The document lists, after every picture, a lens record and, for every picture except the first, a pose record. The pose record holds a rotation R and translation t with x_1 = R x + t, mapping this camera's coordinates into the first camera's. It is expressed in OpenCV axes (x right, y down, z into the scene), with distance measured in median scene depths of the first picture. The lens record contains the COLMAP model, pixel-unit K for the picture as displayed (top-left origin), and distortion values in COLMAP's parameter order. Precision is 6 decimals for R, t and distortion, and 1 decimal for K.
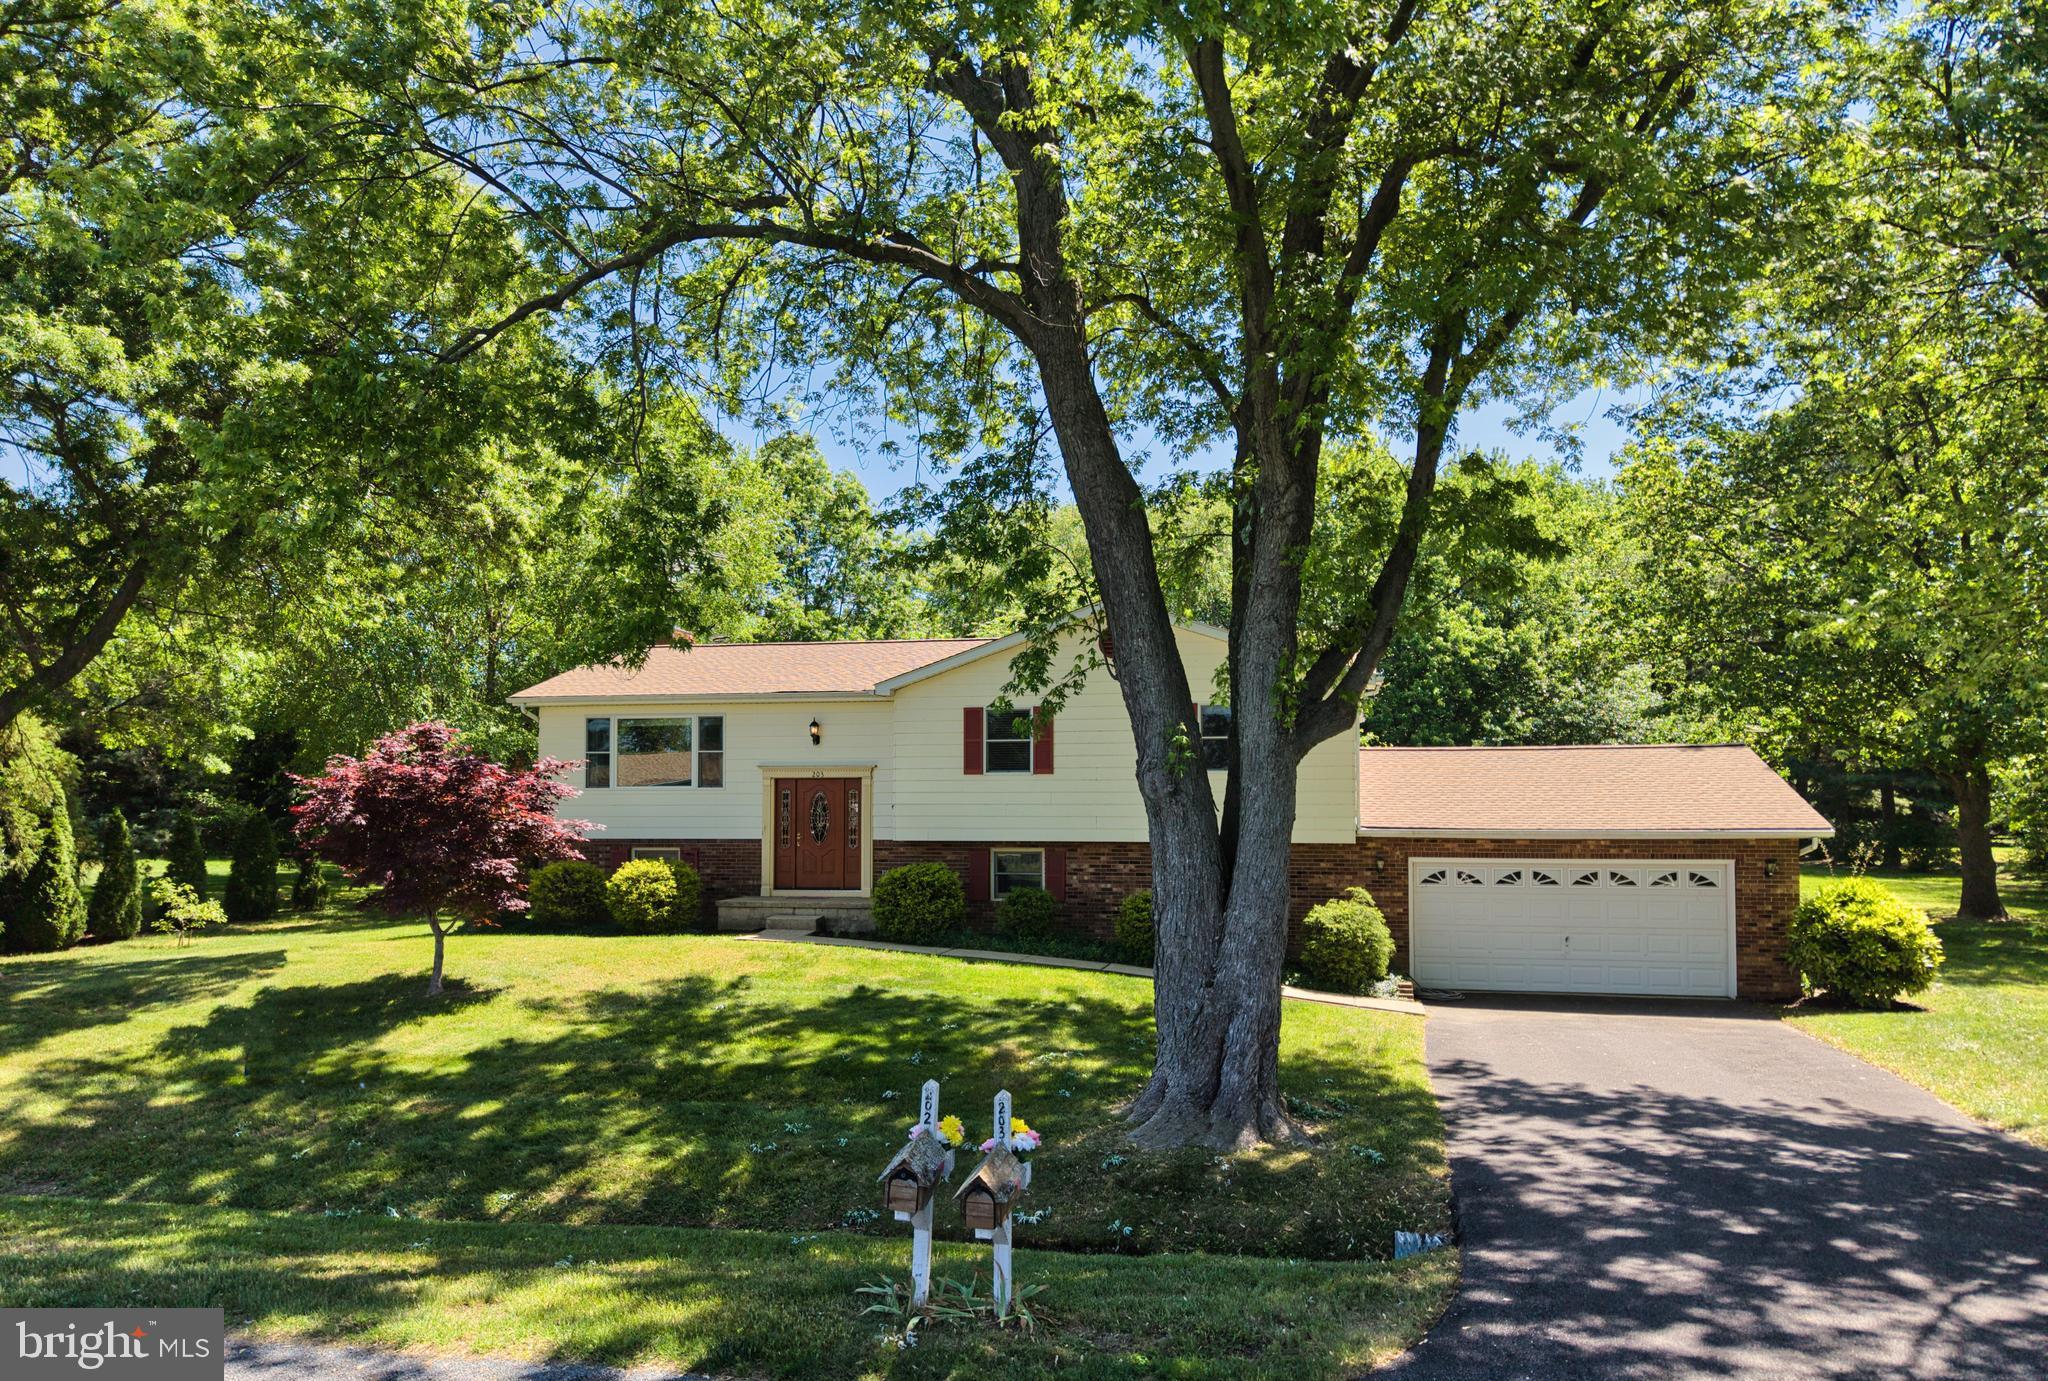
lens RADIAL K [[1385.1, 0, 1022.8], [0, 1385.1, 691.1], [0, 0, 1]] dist [0.004539, -0.003021]
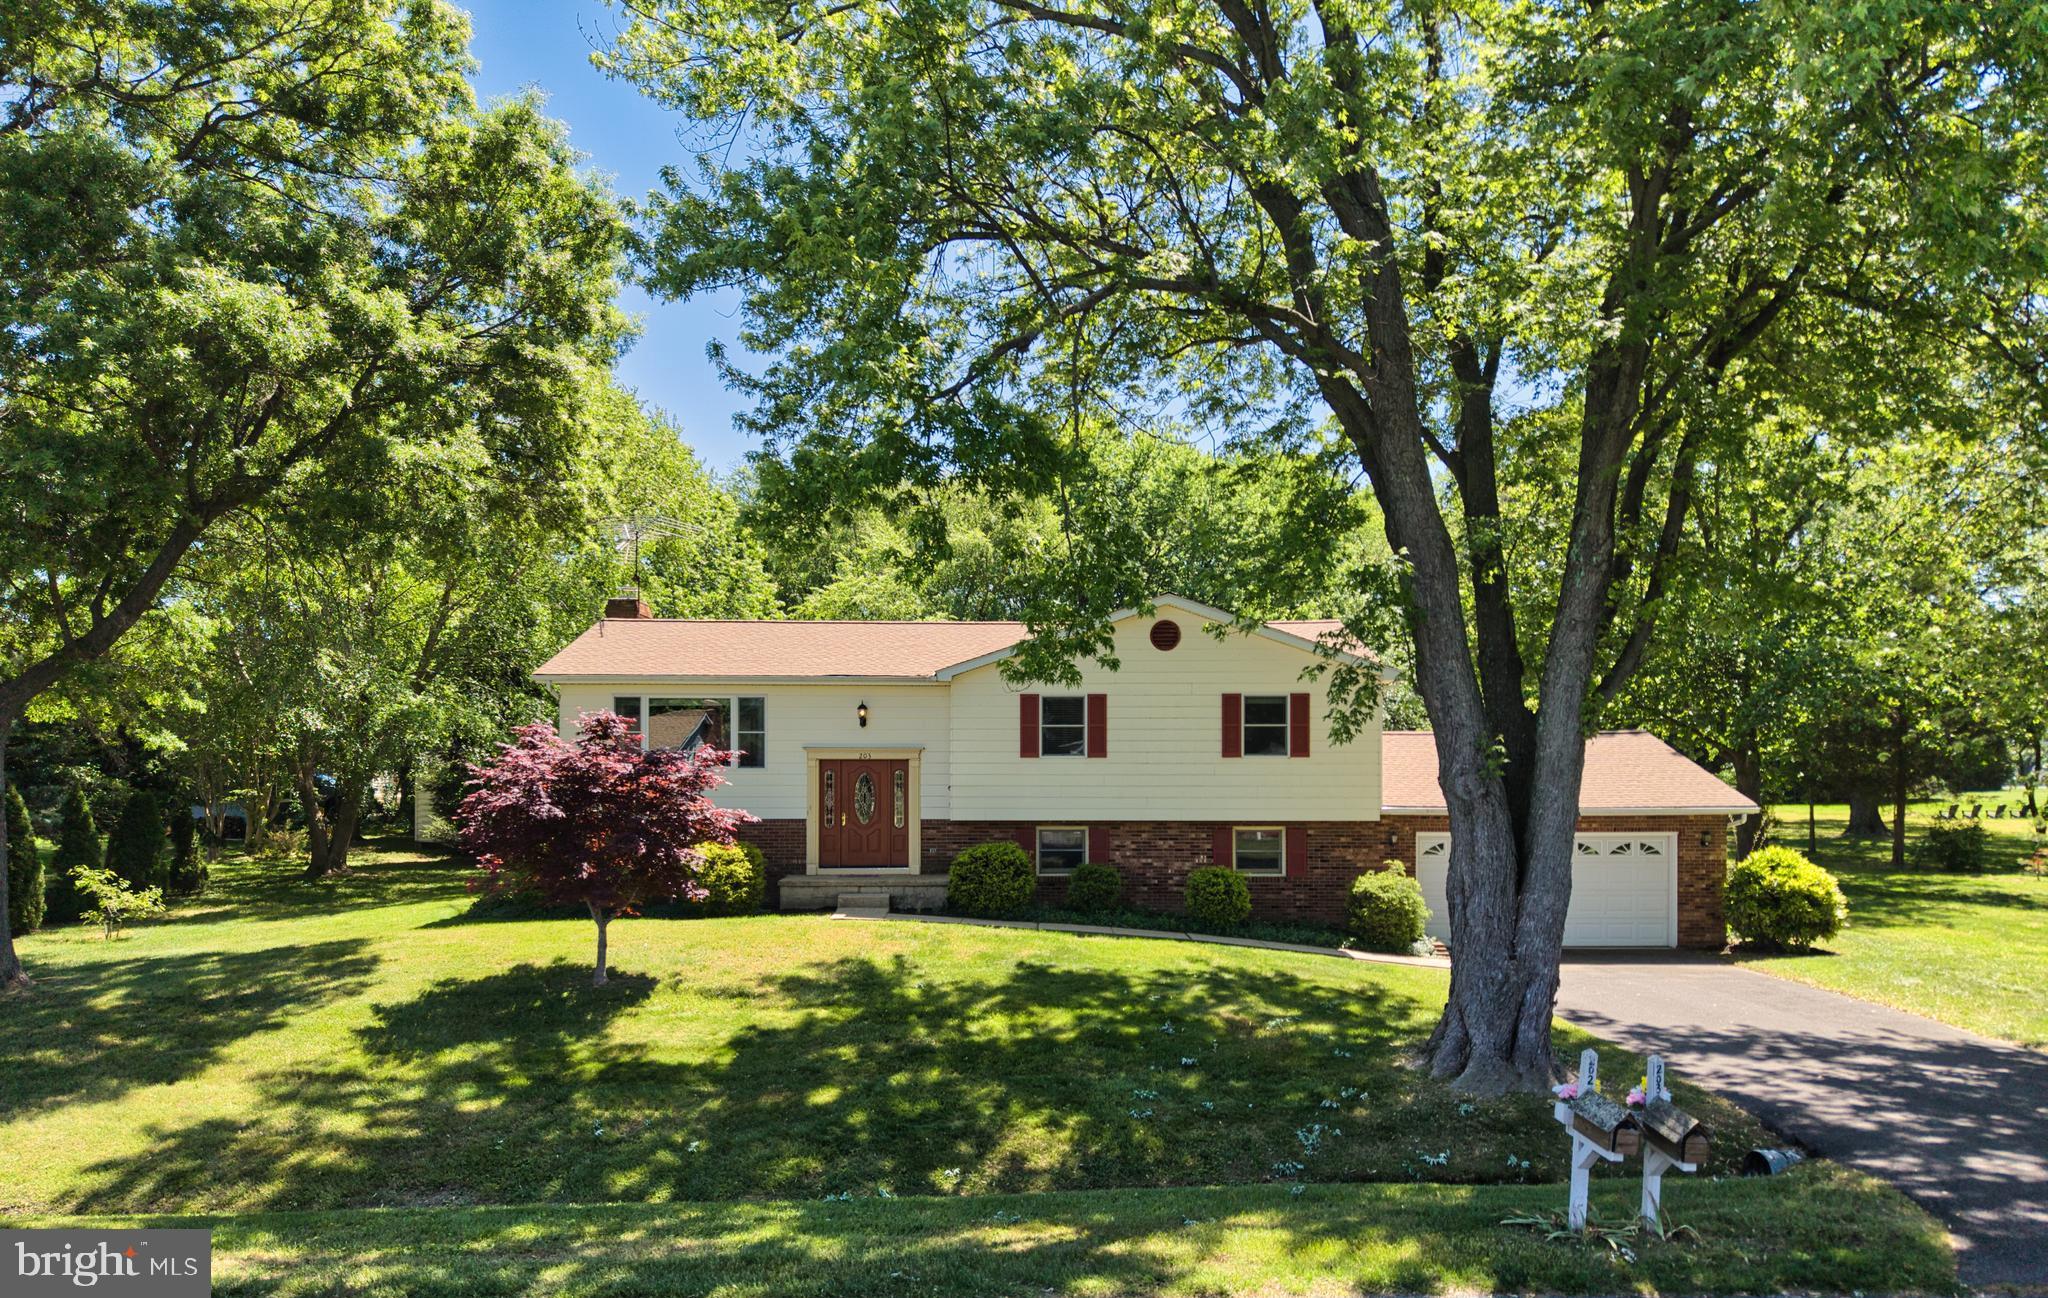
lens RADIAL K [[1377.2, 0, 1025.6], [0, 1377.2, 657.5], [0, 0, 1]] dist [0.009383, -0.000517]
pose [[0.972414, 0.018724, 0.232508, -0.323830], [-0.020219, 0.999787, 0.004048, -0.023417], [-0.232383, -0.008637, 0.972586, -0.029201]]
